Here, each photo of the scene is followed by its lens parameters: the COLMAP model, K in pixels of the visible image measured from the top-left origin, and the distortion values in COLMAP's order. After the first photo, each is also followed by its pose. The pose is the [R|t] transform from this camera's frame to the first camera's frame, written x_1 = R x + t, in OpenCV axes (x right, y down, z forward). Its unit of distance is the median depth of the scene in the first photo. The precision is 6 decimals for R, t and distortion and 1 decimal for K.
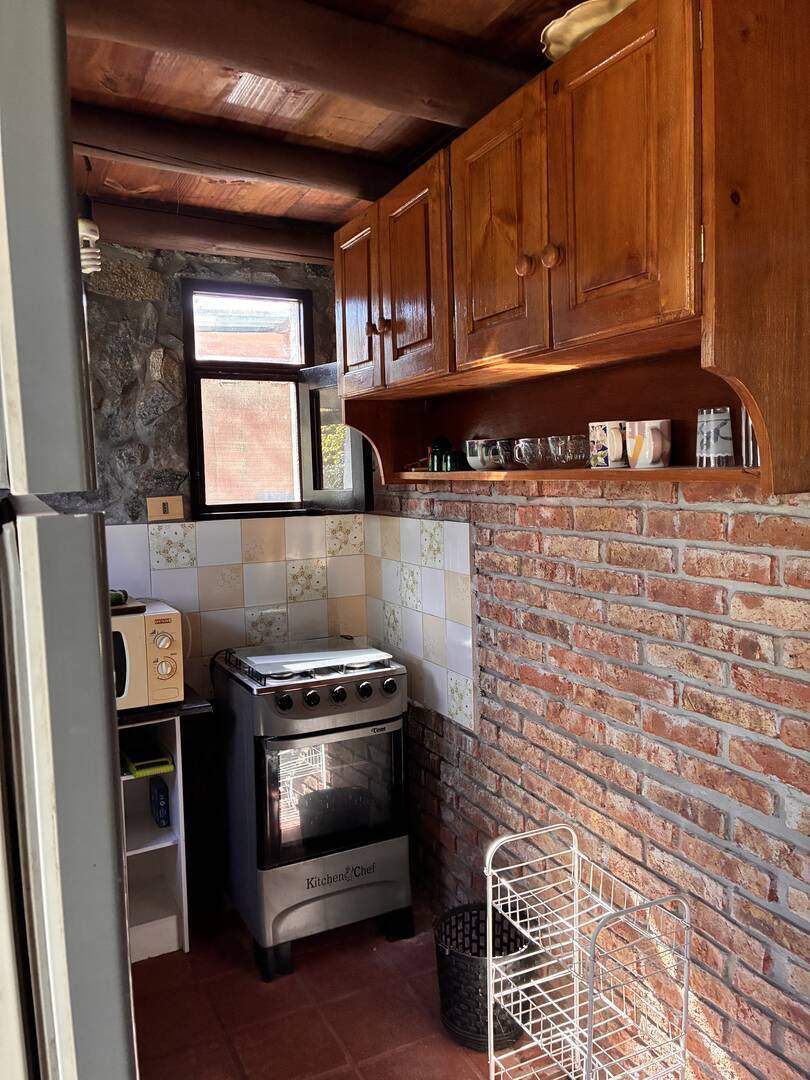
lens RADIAL K [[808.1, 0, 409.8], [0, 808.1, 535.9], [0, 0, 1]] dist [0.009582, -0.023279]
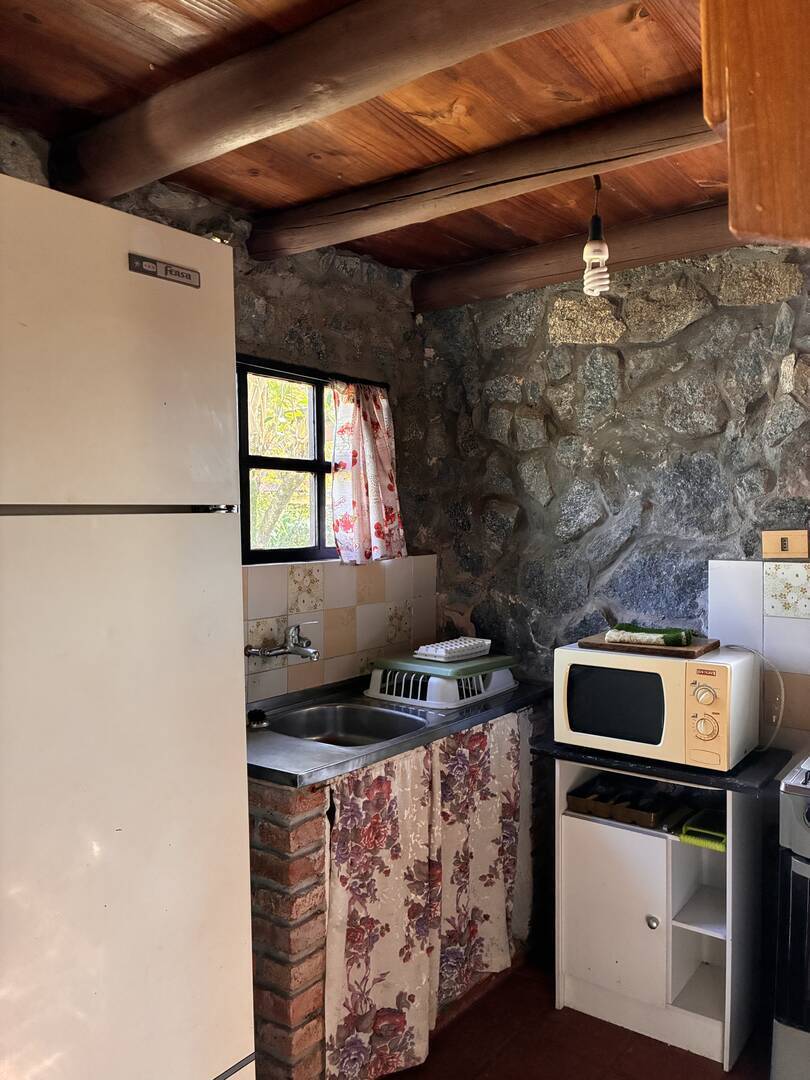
lens RADIAL K [[808.1, 0, 406.2], [0, 808.1, 548.6], [0, 0, 1]] dist [0.009582, -0.023279]
pose [[0.413483, 0.048002, -0.909246, 0.299135], [-0.074314, 0.997057, 0.018843, -0.016771], [0.907474, 0.059779, 0.415833, 0.300551]]
